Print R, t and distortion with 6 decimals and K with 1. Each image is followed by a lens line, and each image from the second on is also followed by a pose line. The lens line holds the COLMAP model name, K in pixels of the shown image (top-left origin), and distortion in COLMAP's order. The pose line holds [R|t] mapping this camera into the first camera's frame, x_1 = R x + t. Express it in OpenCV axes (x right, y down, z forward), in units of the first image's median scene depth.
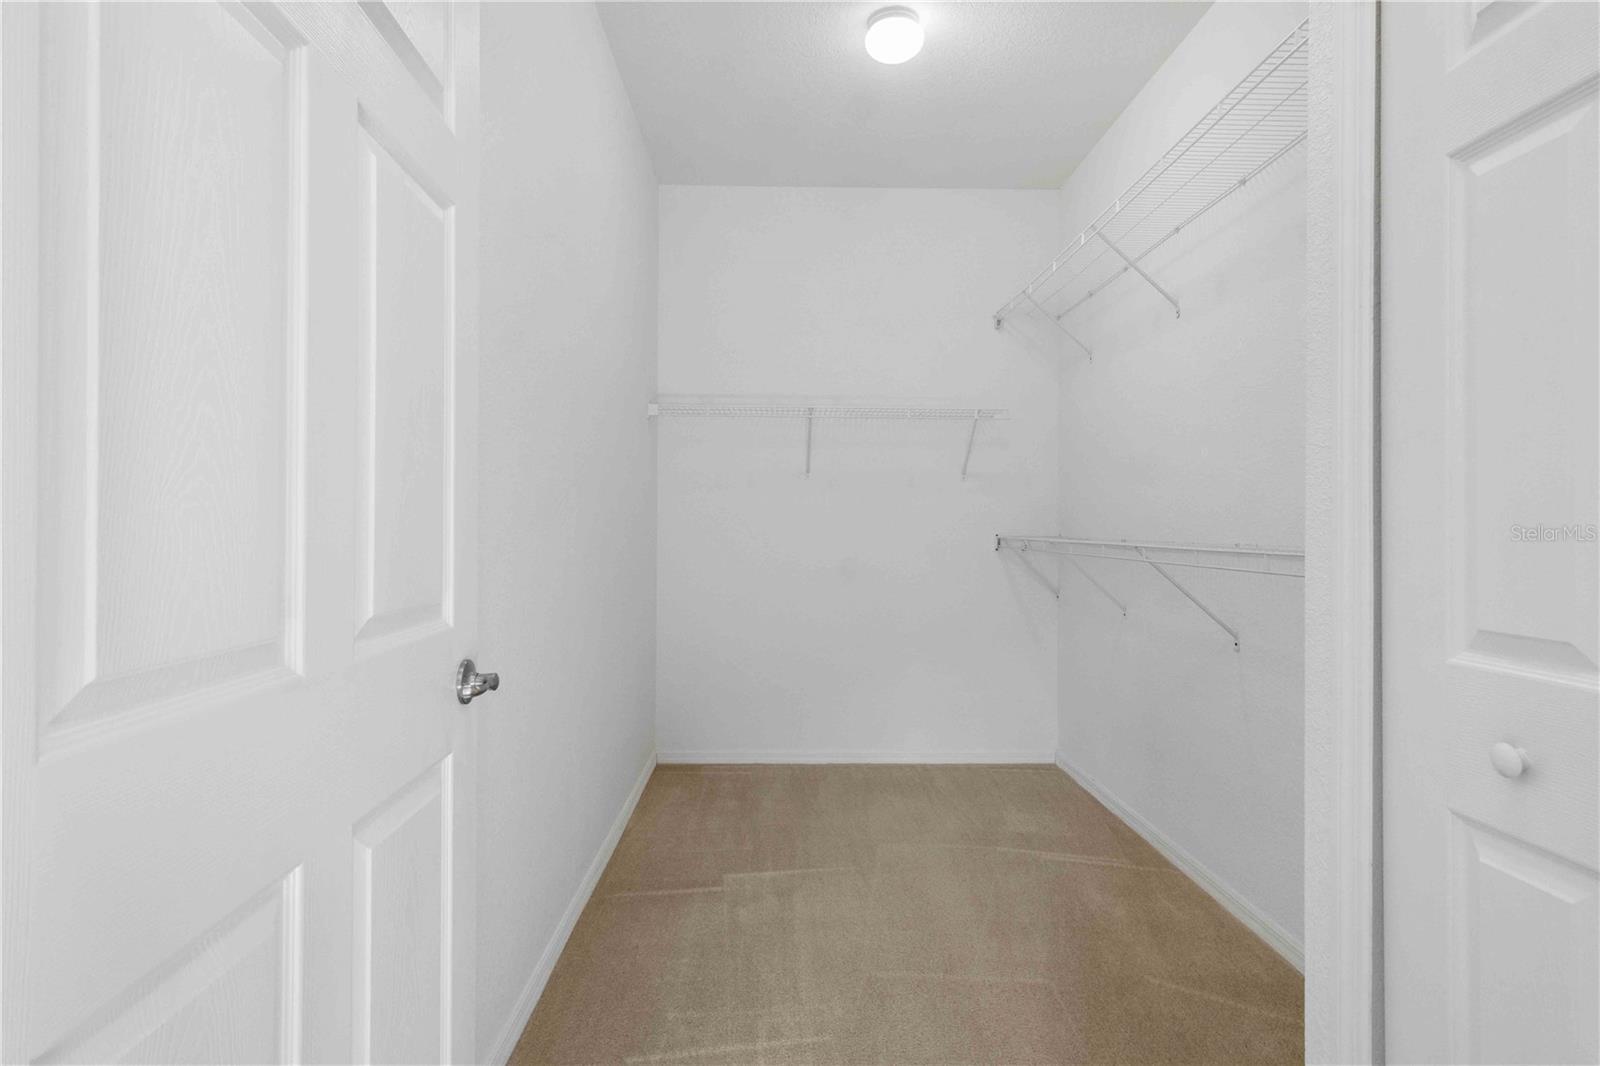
lens RADIAL K [[845.3, 0, 797.8], [0, 845.3, 514.6], [0, 0, 1]] dist [0.004008, 0.002931]
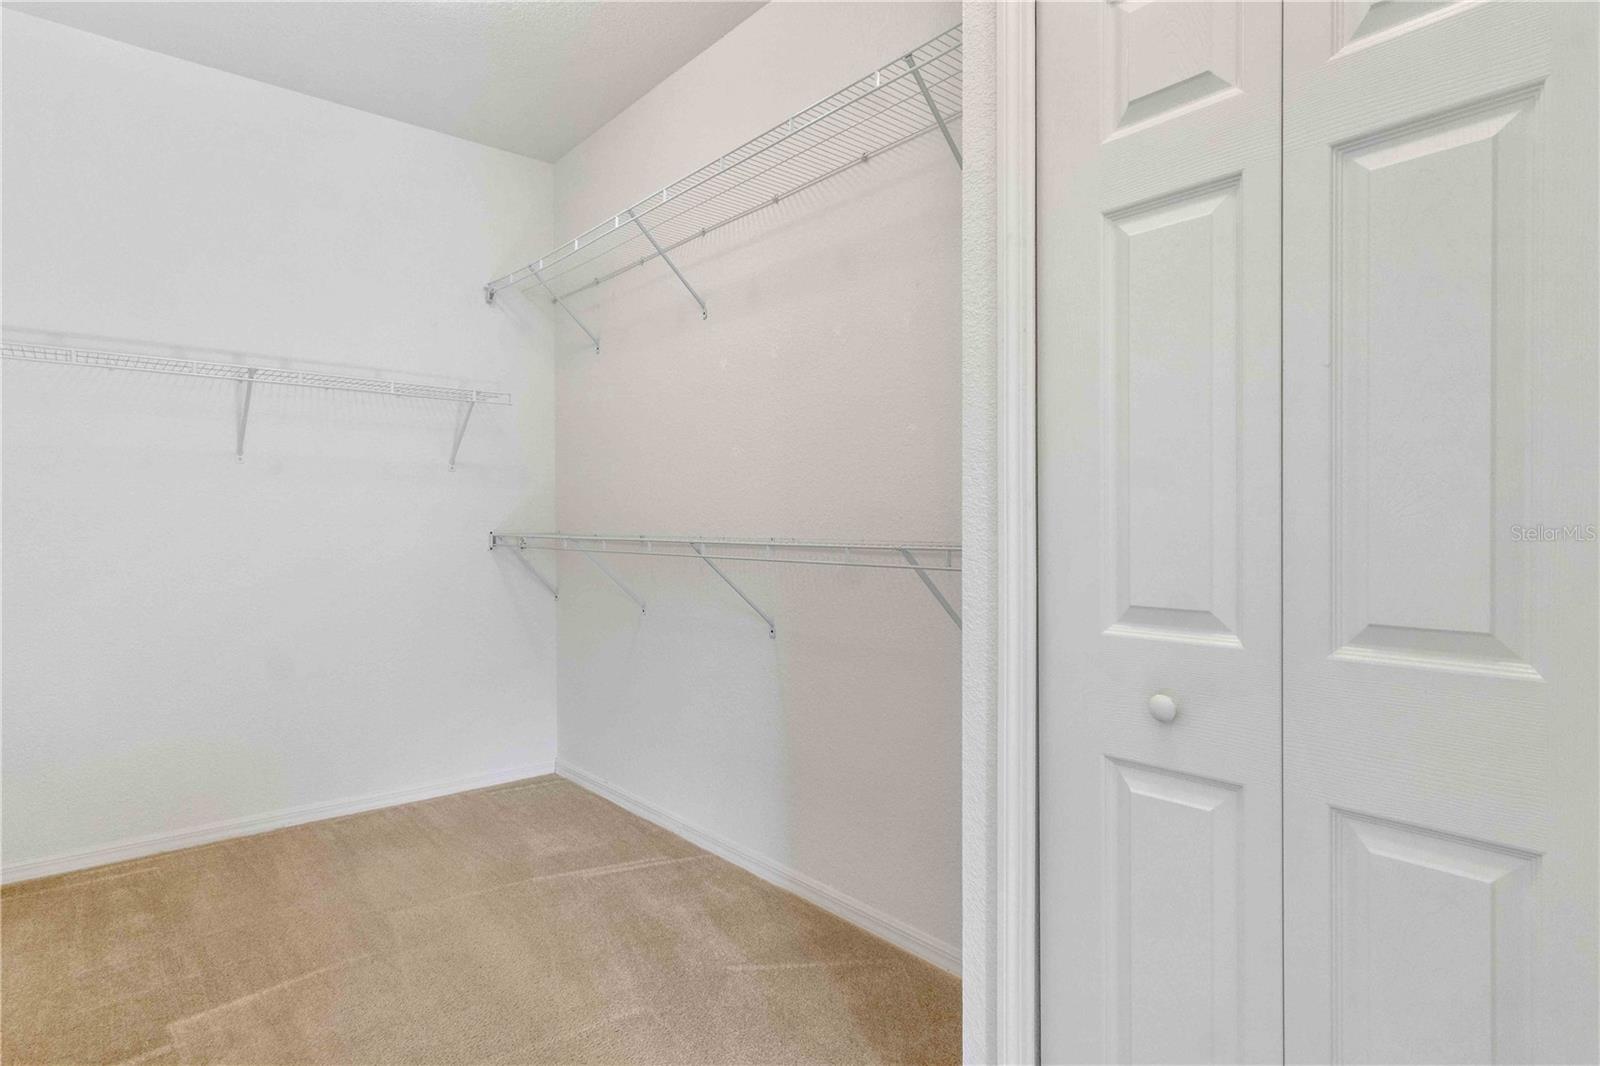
lens RADIAL K [[857.1, 0, 782.8], [0, 857.1, 522.8], [0, 0, 1]] dist [0.004968, 0.002871]
pose [[0.774486, -0.007438, 0.632547, -0.137830], [-0.002454, 0.999888, 0.014762, -0.000664], [-0.632586, -0.012985, 0.774381, 0.130284]]
